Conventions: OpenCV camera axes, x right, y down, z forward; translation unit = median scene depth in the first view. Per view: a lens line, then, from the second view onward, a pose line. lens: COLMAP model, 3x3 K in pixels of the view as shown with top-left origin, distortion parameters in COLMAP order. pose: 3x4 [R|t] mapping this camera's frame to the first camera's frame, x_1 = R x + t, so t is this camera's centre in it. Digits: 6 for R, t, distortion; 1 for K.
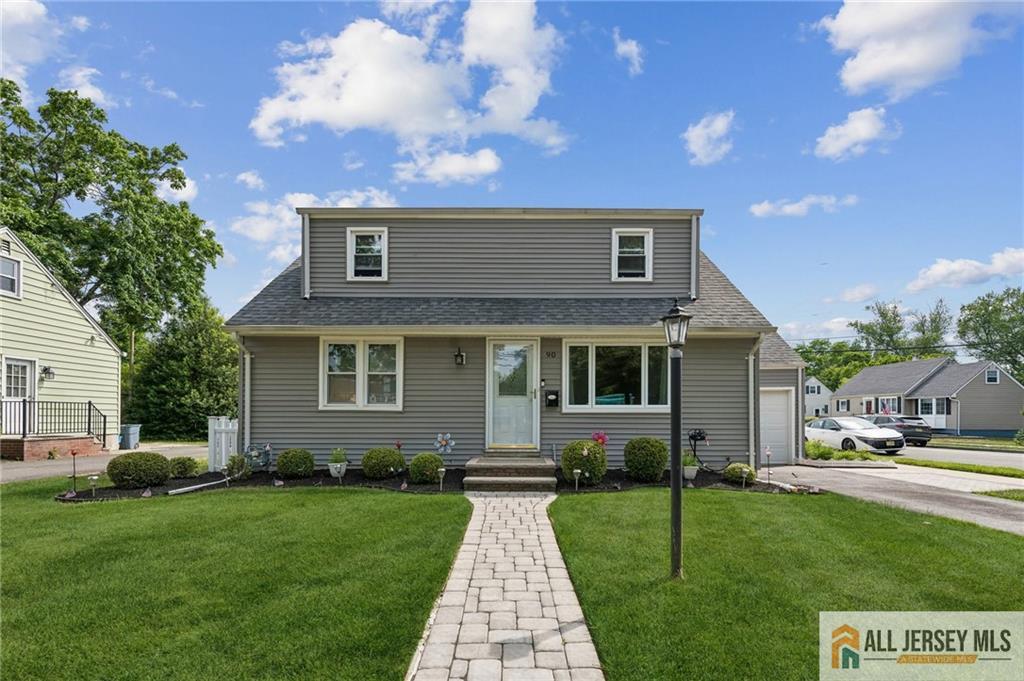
lens RADIAL K [[431.2, 0, 510.4], [0, 431.2, 408.0], [0, 0, 1]] dist [0.000404, -0.000043]
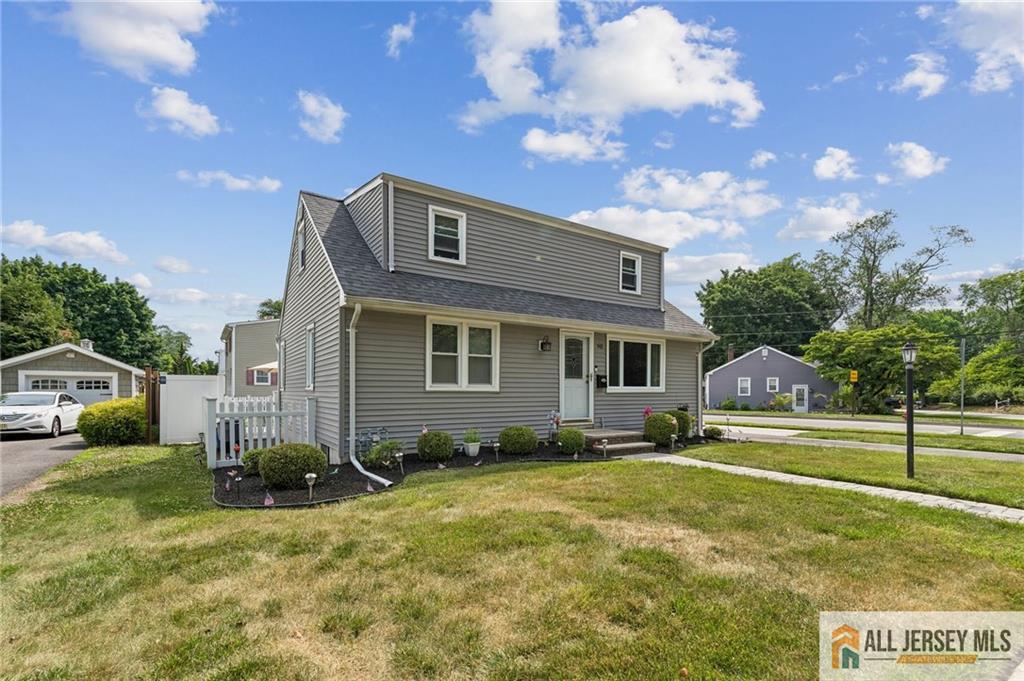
lens RADIAL K [[464.7, 0, 514.2], [0, 464.7, 385.3], [0, 0, 1]] dist [-0.000117, 0.000001]
pose [[0.828963, 0.003449, 0.559292, -0.864980], [-0.003977, 0.999992, -0.000273, -0.007966], [-0.559289, -0.001998, 0.828970, 0.012366]]
